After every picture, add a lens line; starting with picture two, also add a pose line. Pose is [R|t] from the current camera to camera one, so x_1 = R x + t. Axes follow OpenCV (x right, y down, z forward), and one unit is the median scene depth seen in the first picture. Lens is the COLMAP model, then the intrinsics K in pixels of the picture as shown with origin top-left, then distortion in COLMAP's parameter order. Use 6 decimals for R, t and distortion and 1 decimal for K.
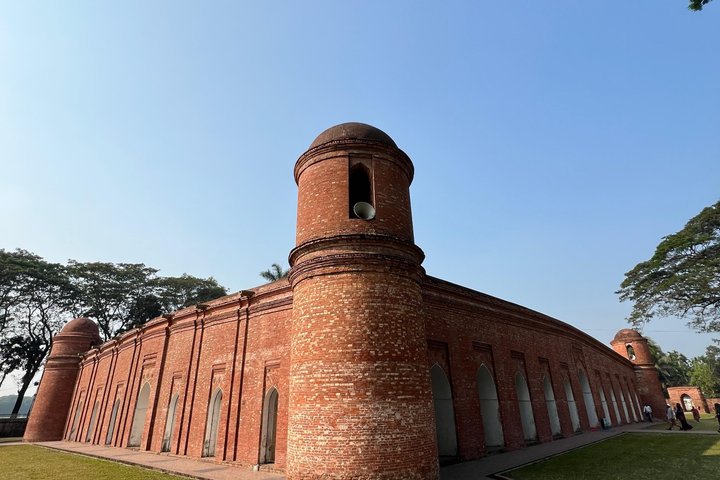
lens RADIAL K [[384.6, 0, 360.0], [0, 384.6, 240.0], [0, 0, 1]] dist [-0.015557, 0.000111]
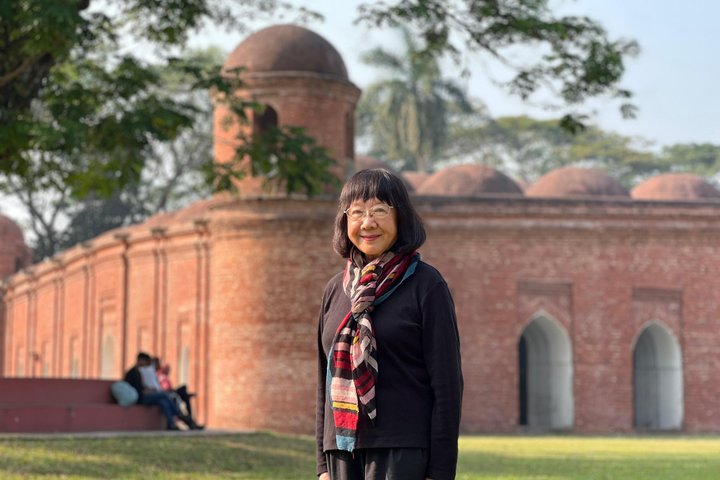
lens RADIAL K [[1567.2, 0, 360.0], [0, 1567.2, 240.0], [0, 0, 1]] dist [0.053837, 0.363773]
pose [[0.934228, -0.014451, -0.356384, 1.073256], [0.122391, 0.951501, 0.282253, -0.648854], [0.335021, -0.307307, 0.890687, -1.602579]]
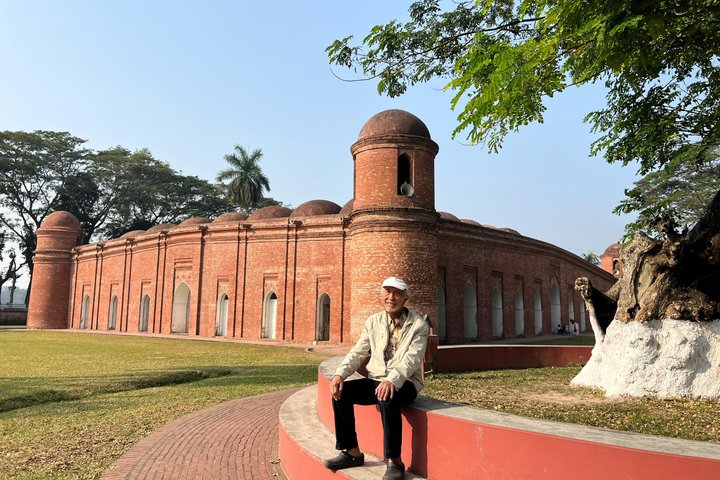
lens RADIAL K [[539.5, 0, 360.0], [0, 539.5, 240.0], [0, 0, 1]] dist [-0.006231, -0.006195]
pose [[0.994069, 0.048100, 0.097531, -0.260874], [-0.073401, 0.958523, 0.275403, -0.321168], [-0.080238, -0.280928, 0.956369, -0.765803]]
